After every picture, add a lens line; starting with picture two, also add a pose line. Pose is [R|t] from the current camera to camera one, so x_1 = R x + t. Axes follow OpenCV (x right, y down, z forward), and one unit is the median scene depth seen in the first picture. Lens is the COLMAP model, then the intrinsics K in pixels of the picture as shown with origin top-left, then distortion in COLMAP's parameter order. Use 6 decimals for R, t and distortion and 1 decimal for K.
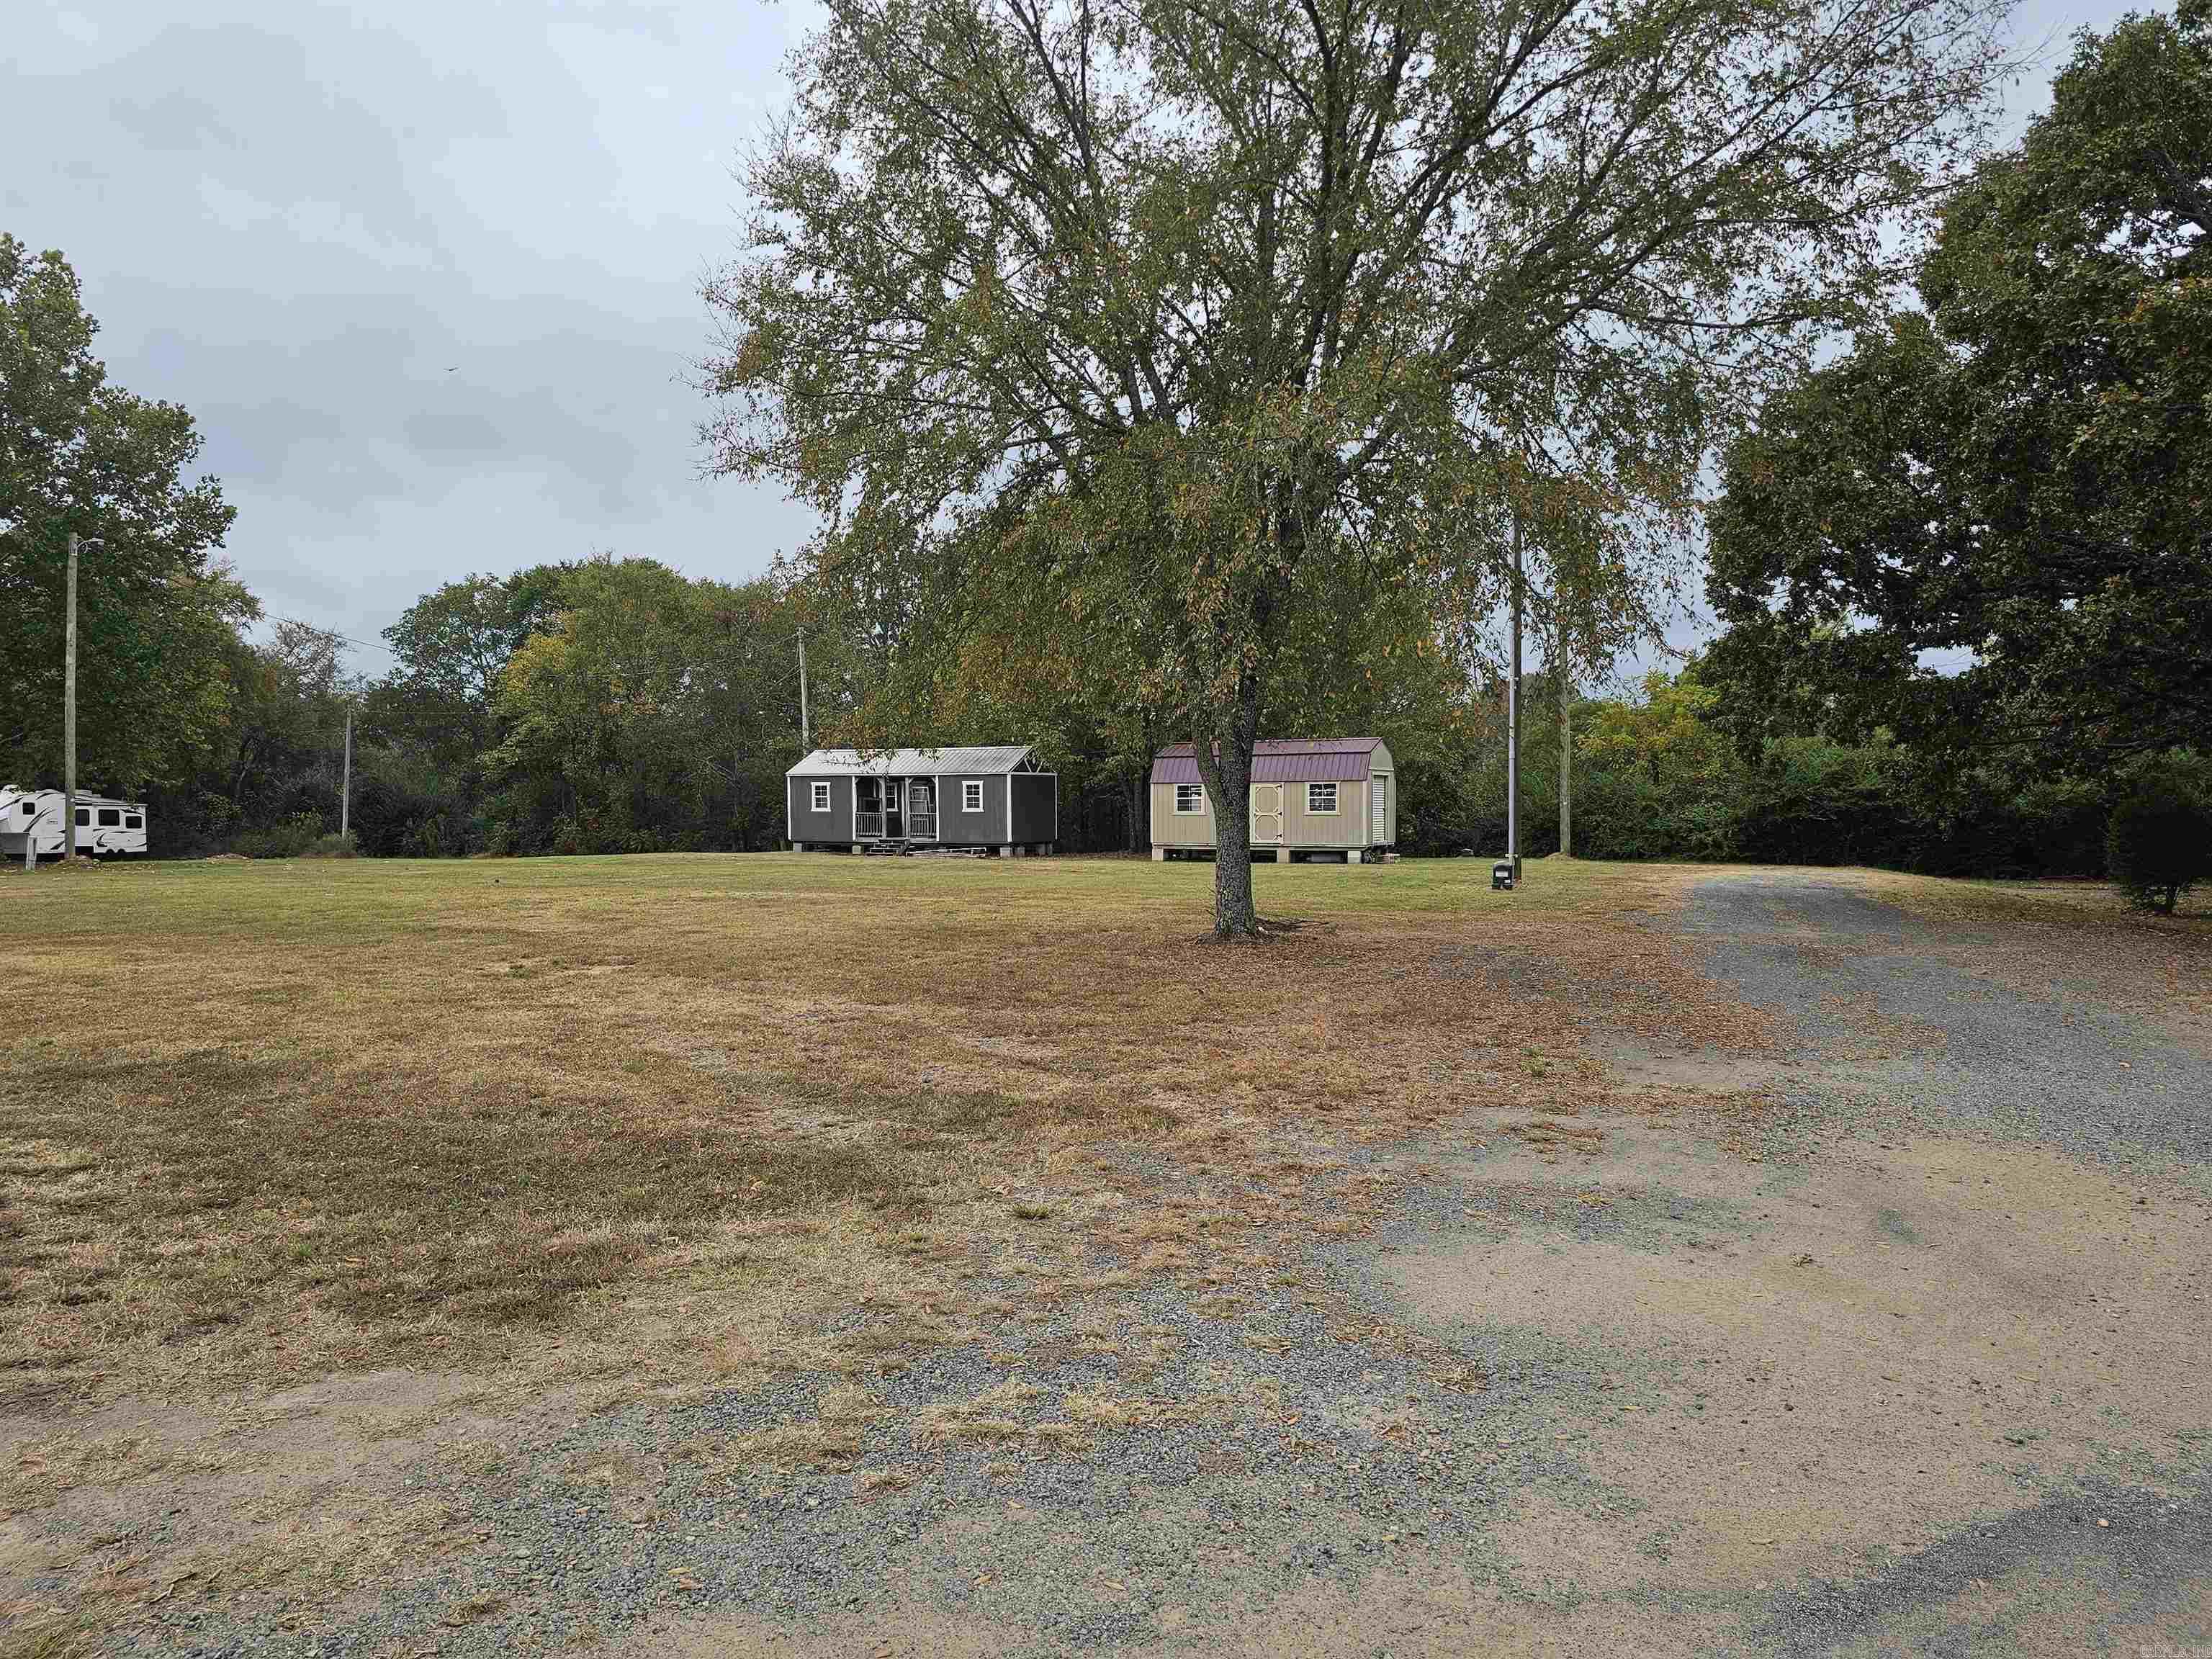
lens RADIAL K [[1485.5, 0, 1106.0], [0, 1485.5, 829.5], [0, 0, 1]] dist [0.000423, 0.000250]
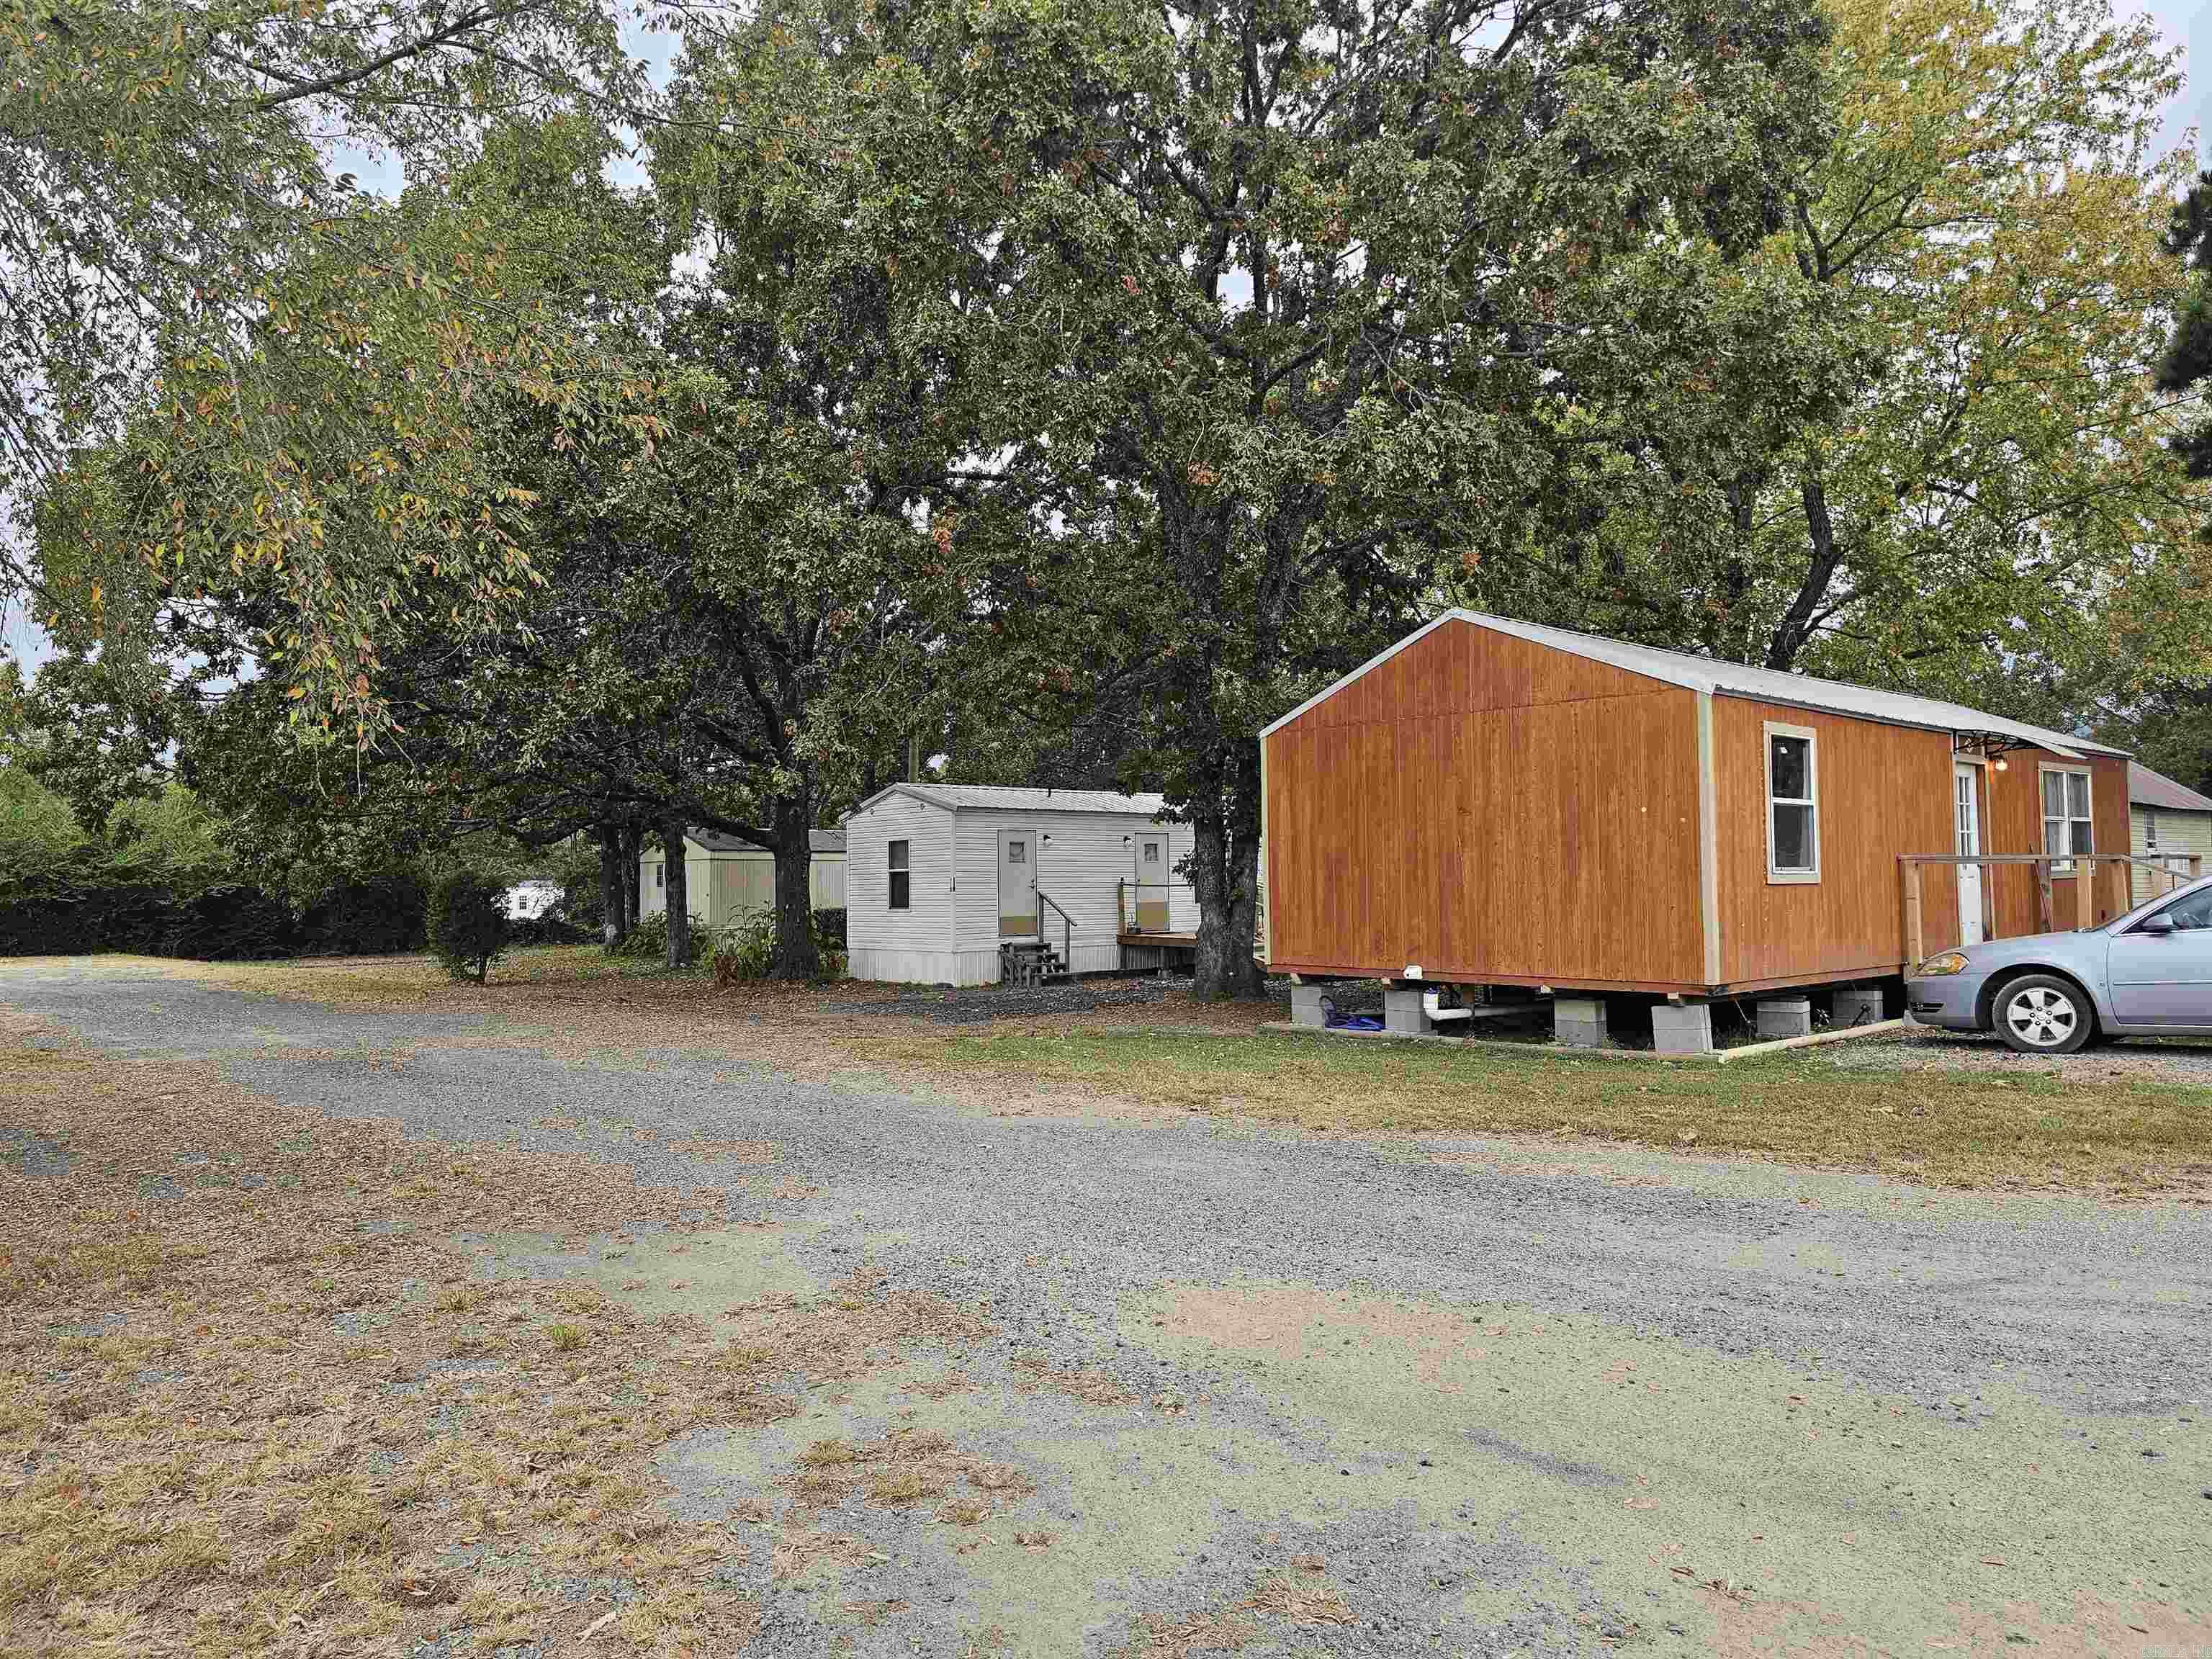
lens RADIAL K [[1485.5, 0, 1106.0], [0, 1485.5, 829.5], [0, 0, 1]] dist [0.000423, 0.000250]
pose [[0.450517, 0.025840, 0.892394, -0.029221], [0.022562, 0.998932, -0.040315, -0.000010], [-0.892483, 0.038296, 0.449453, 0.126483]]
